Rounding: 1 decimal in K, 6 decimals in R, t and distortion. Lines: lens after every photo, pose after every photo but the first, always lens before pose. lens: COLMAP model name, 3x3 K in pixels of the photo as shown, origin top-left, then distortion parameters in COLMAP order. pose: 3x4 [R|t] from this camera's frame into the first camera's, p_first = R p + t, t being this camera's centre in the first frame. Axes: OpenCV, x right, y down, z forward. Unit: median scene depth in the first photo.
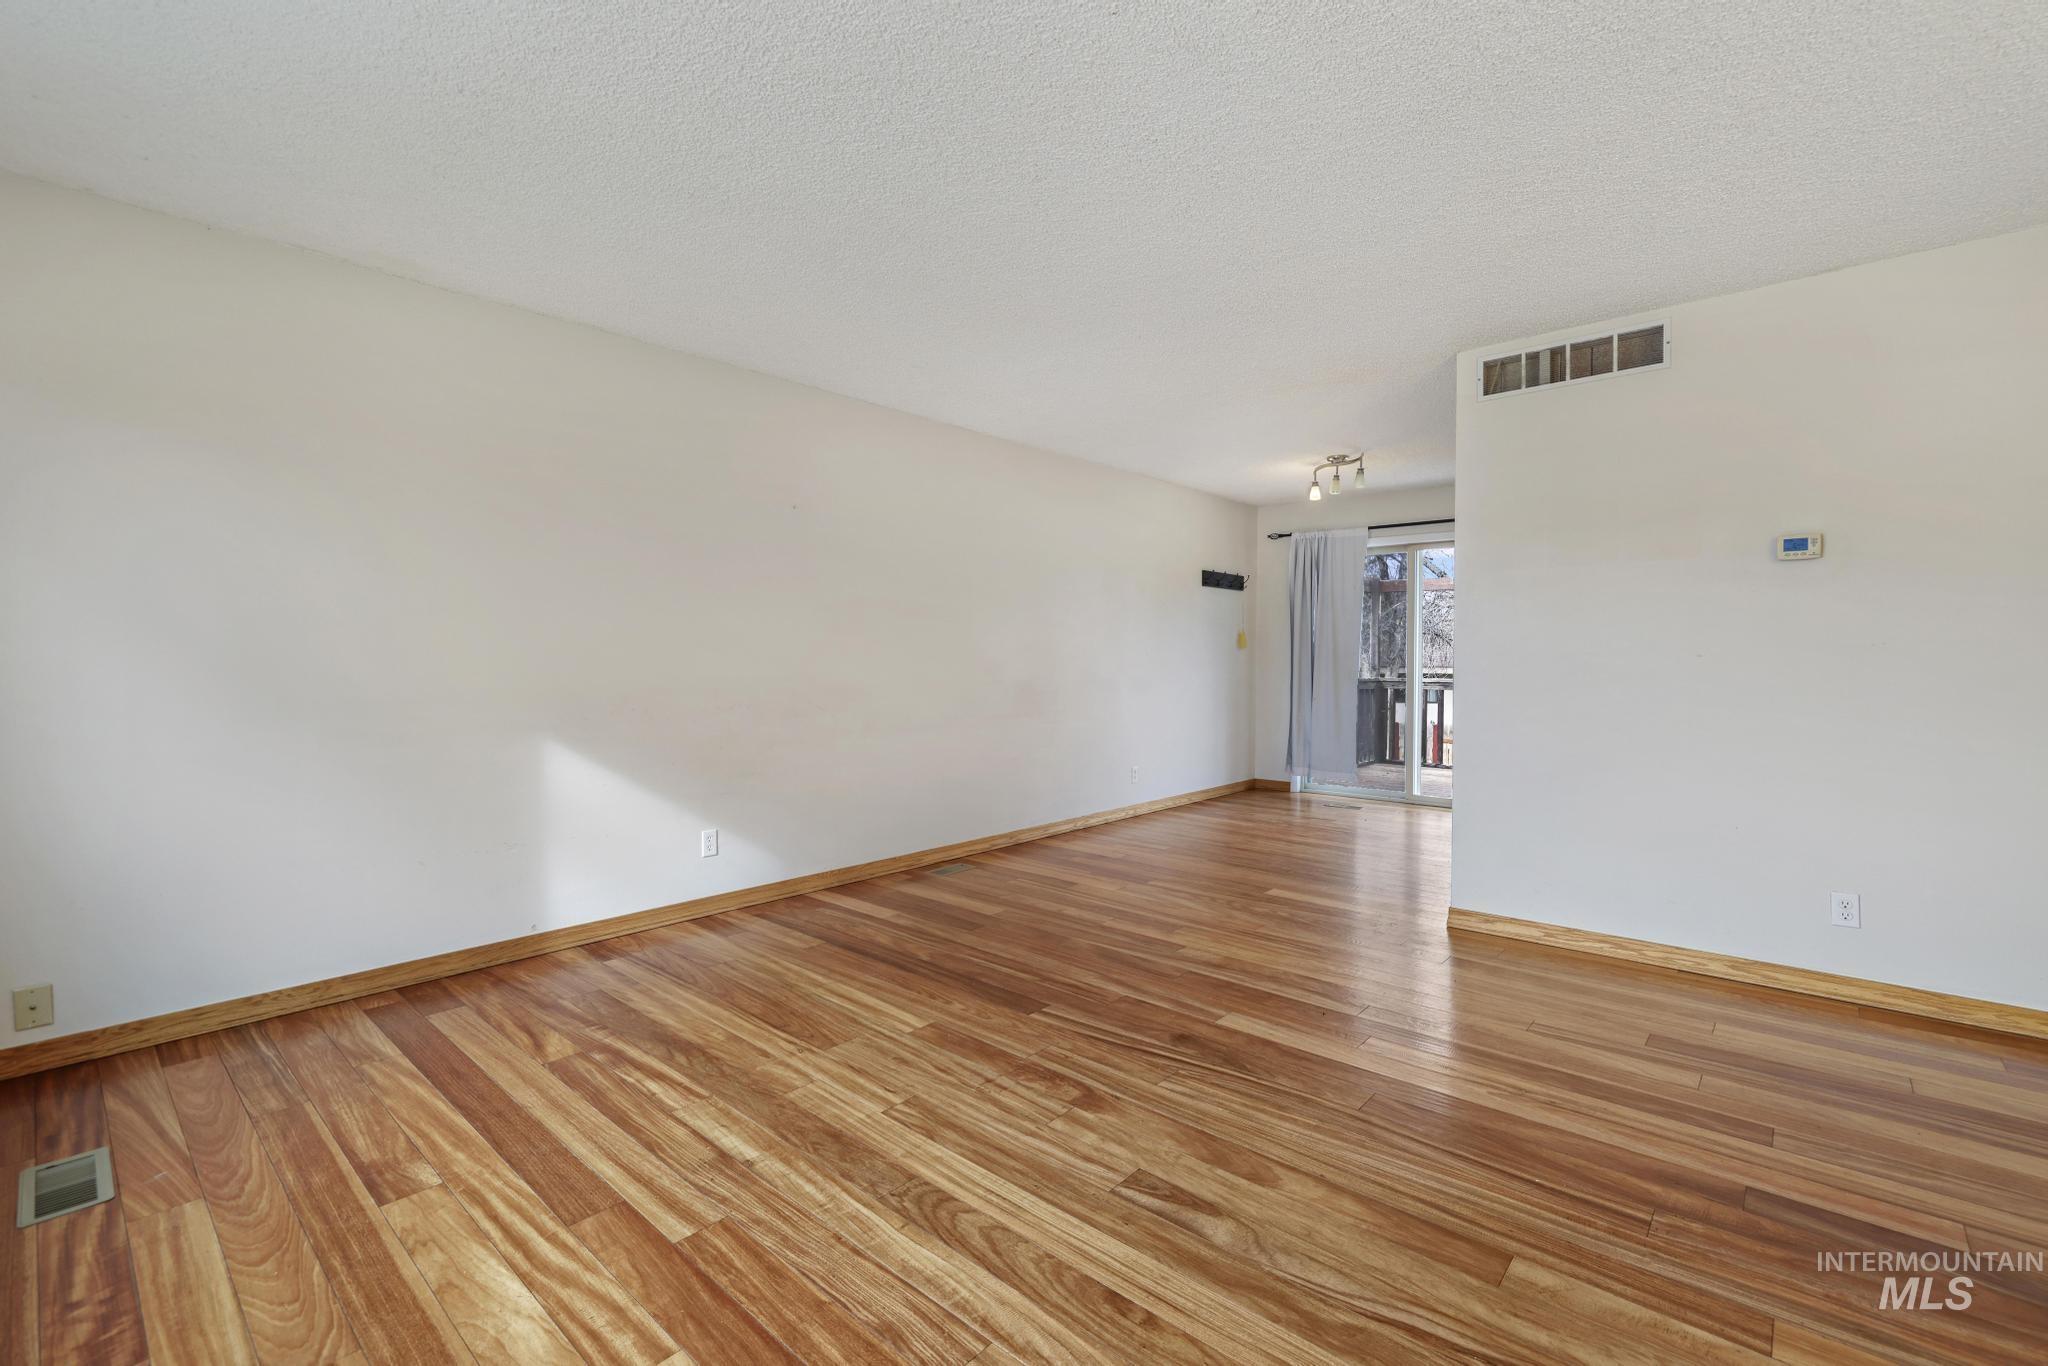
lens RADIAL K [[891.5, 0, 962.7], [0, 891.5, 664.4], [0, 0, 1]] dist [0.000947, -0.000008]
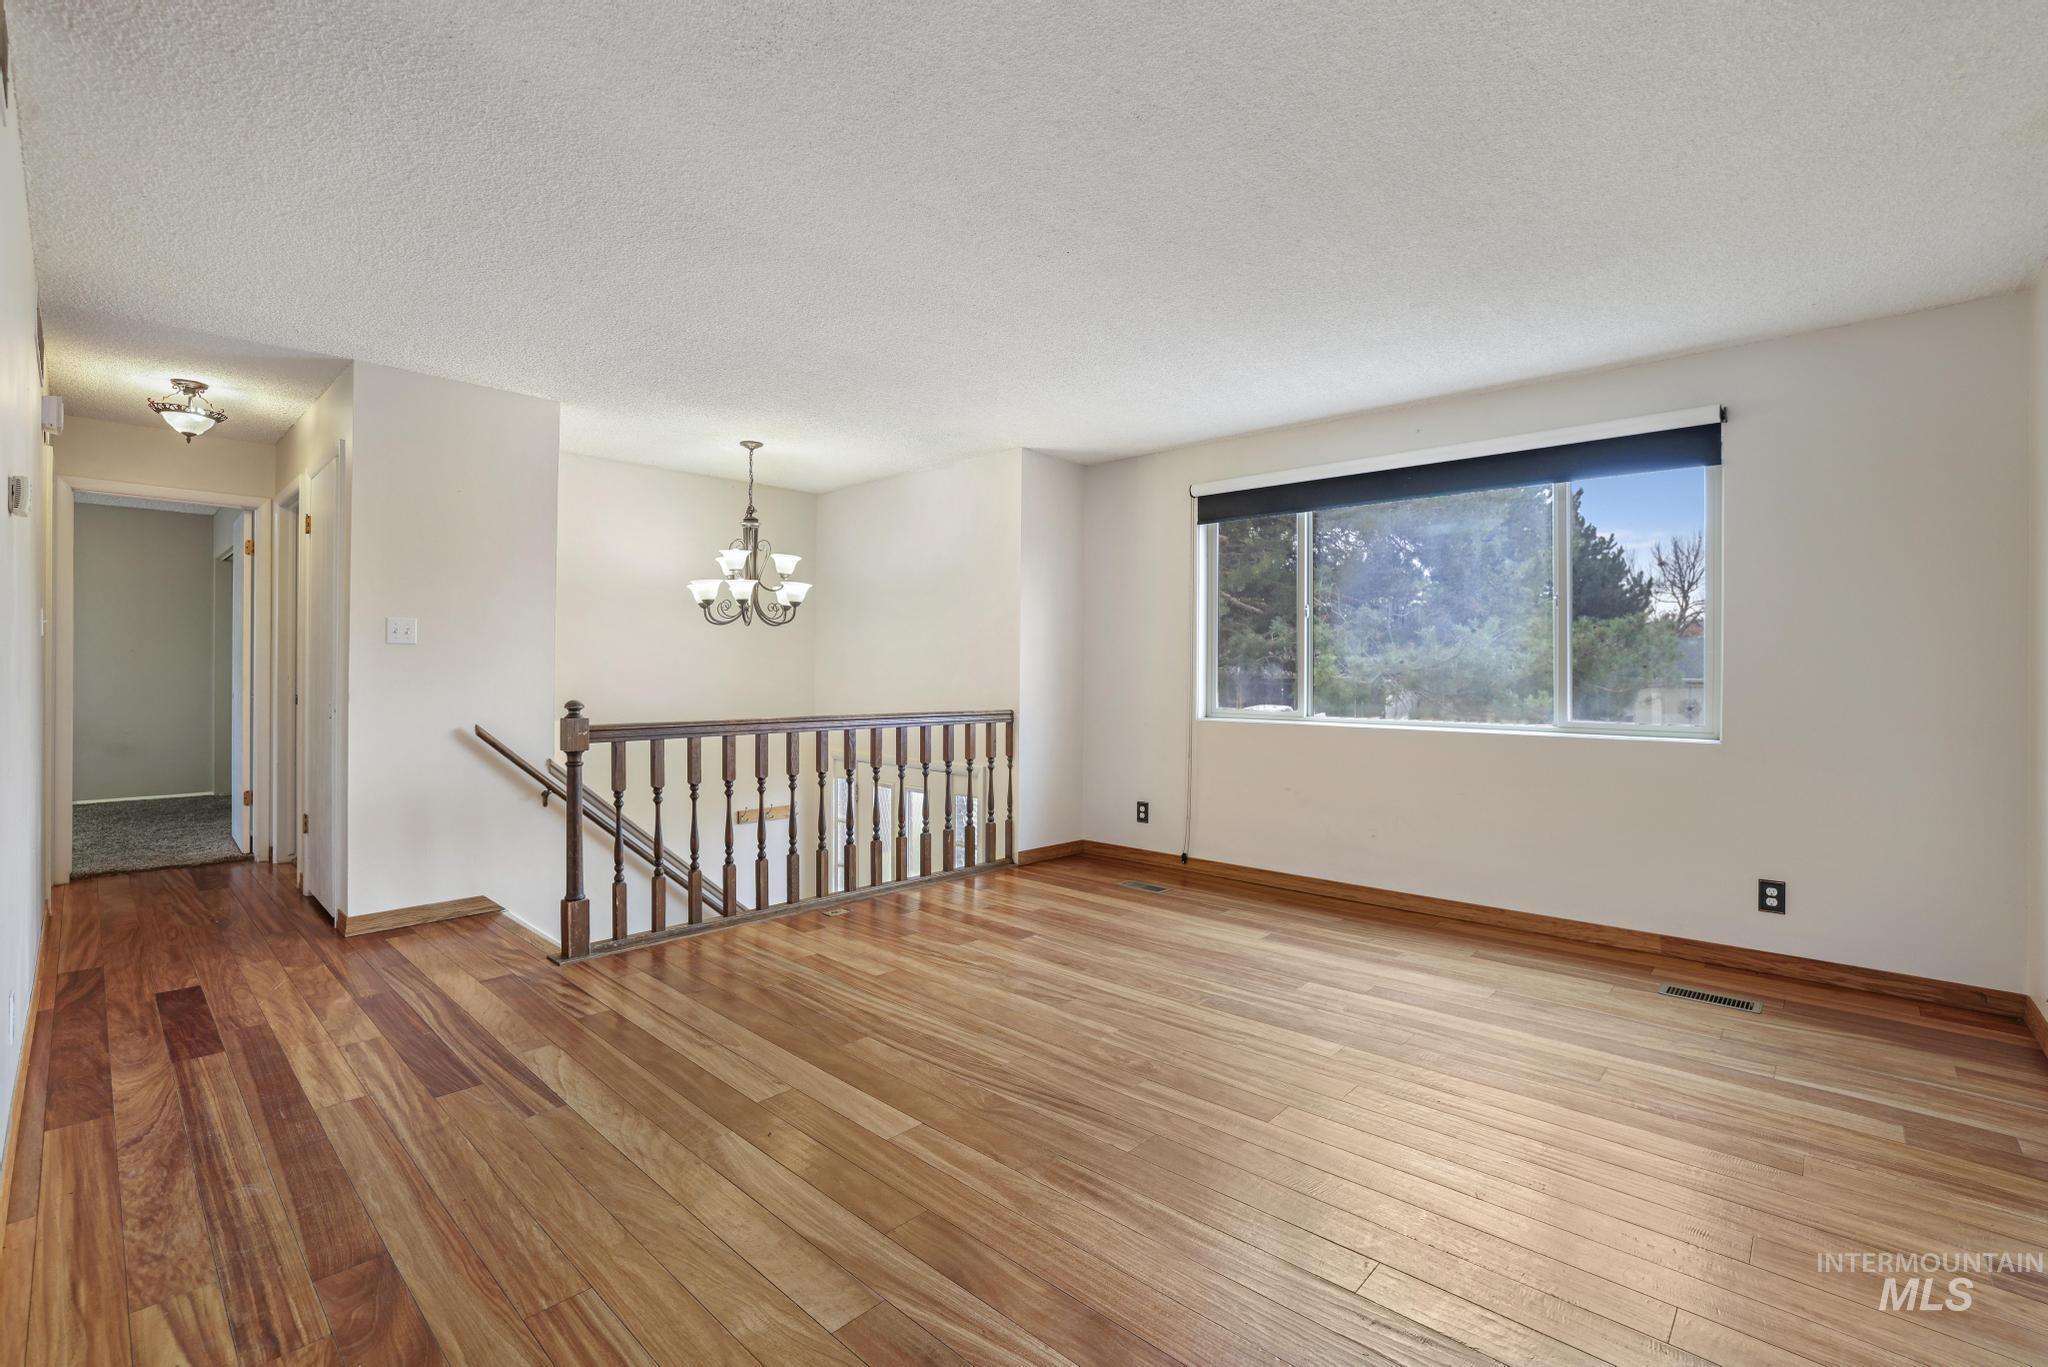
lens RADIAL K [[878.9, 0, 1024.0], [0, 878.9, 683.5], [0, 0, 1]] dist [-0.019822, 0.000134]
pose [[-0.999780, -0.006703, -0.019886, 0.202972], [-0.007141, 0.999731, 0.022085, -0.014350], [0.019732, 0.022222, -0.999558, 1.768322]]
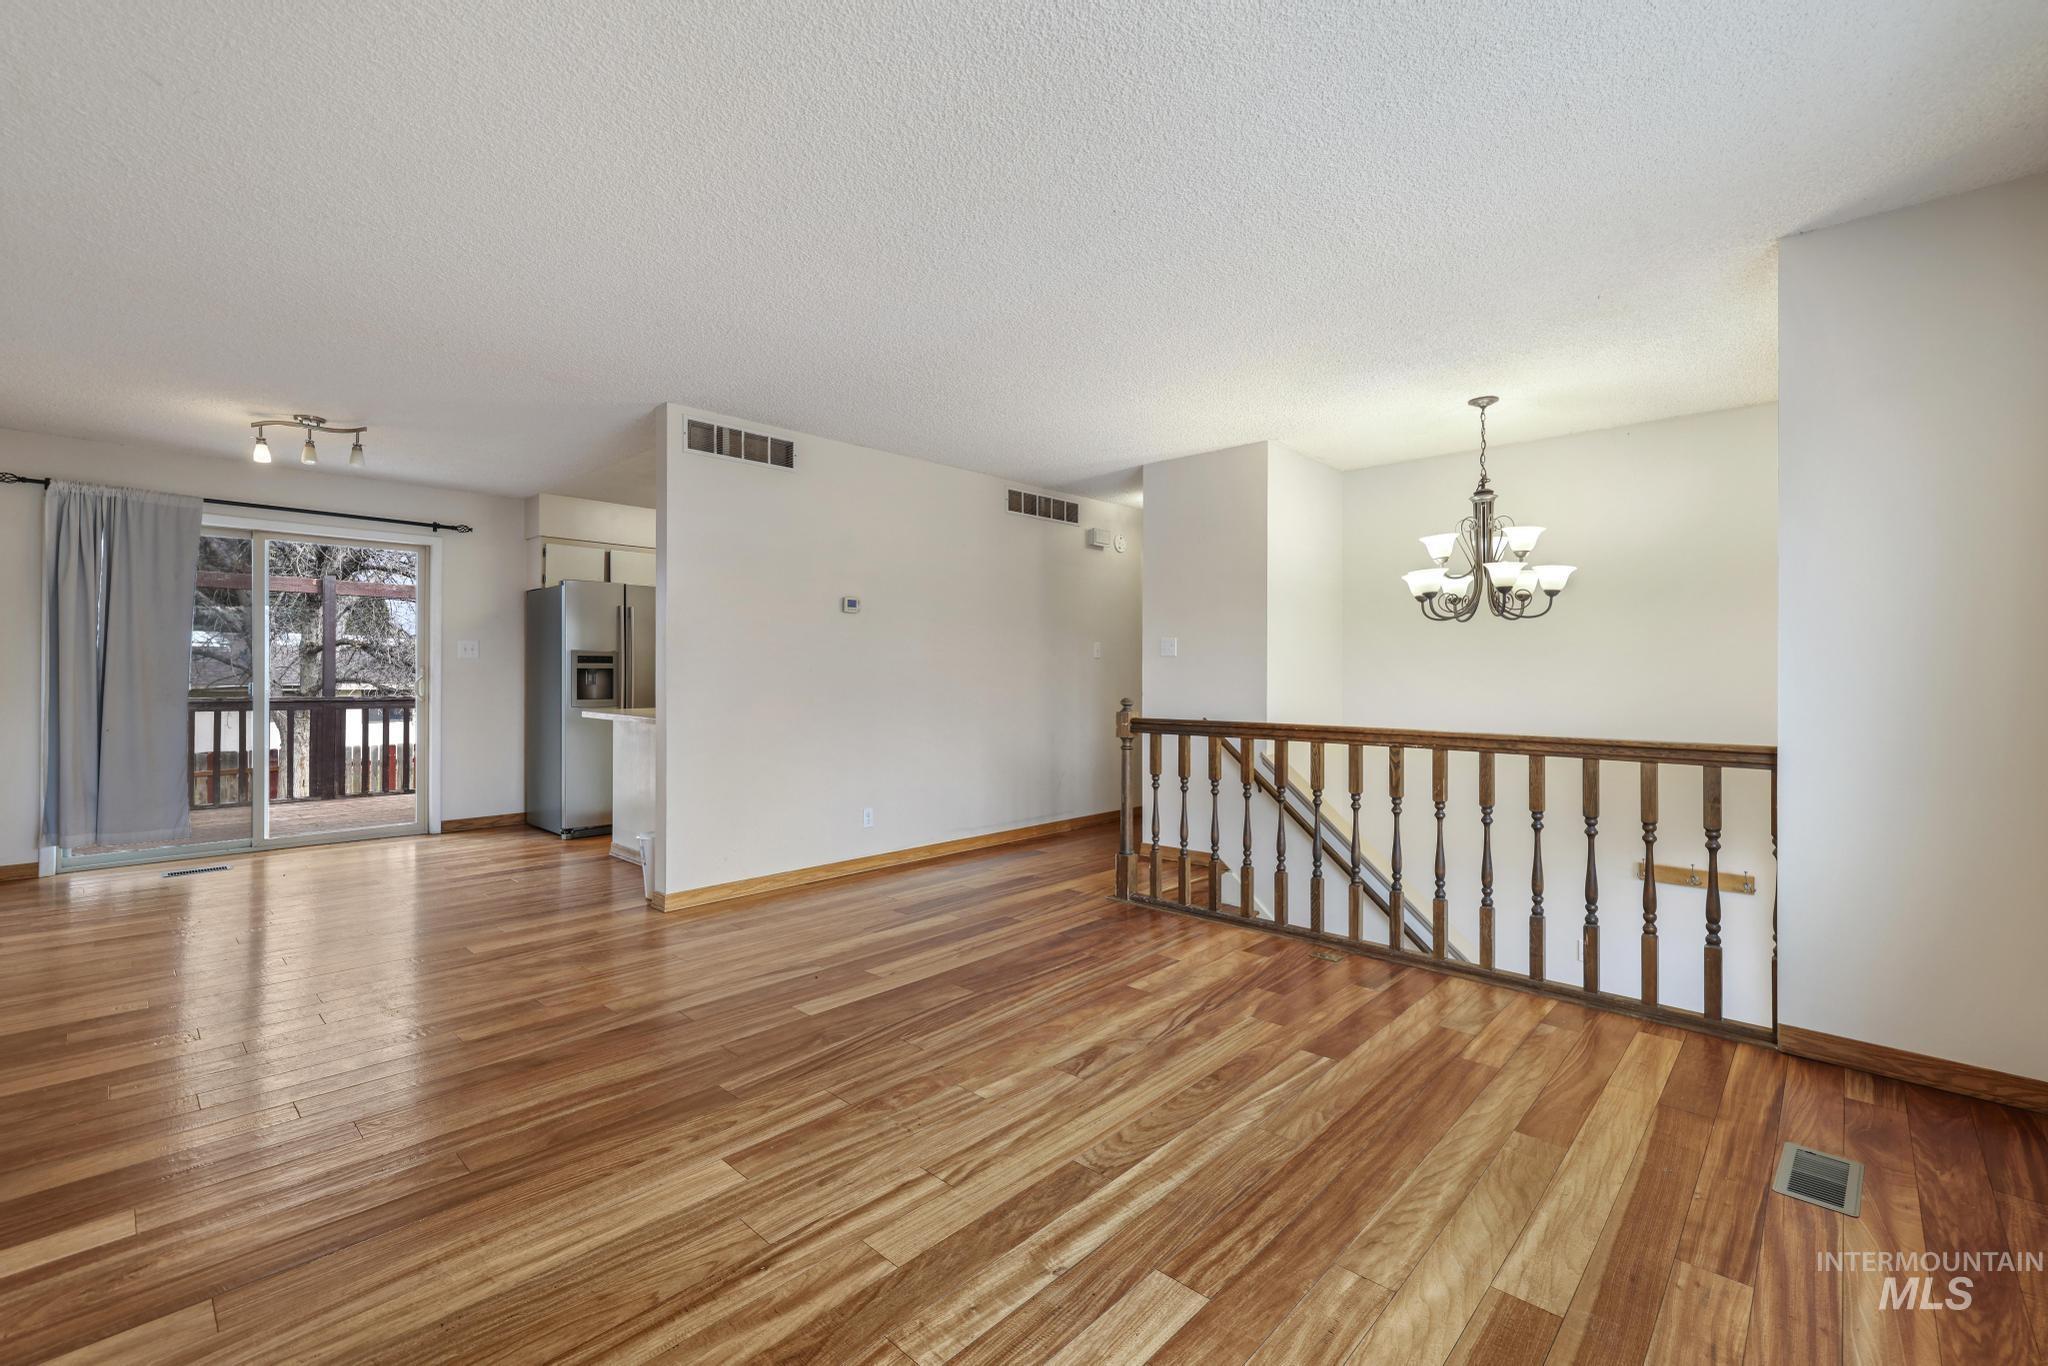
lens RADIAL K [[891.7, 0, 1030.8], [0, 891.7, 675.1], [0, 0, 1]] dist [0.009258, 0.000914]
pose [[-0.021531, -0.000545, 0.999768, -0.779666], [0.005365, 0.999985, 0.000660, -0.001868], [-0.999754, 0.005378, -0.021528, 0.752972]]
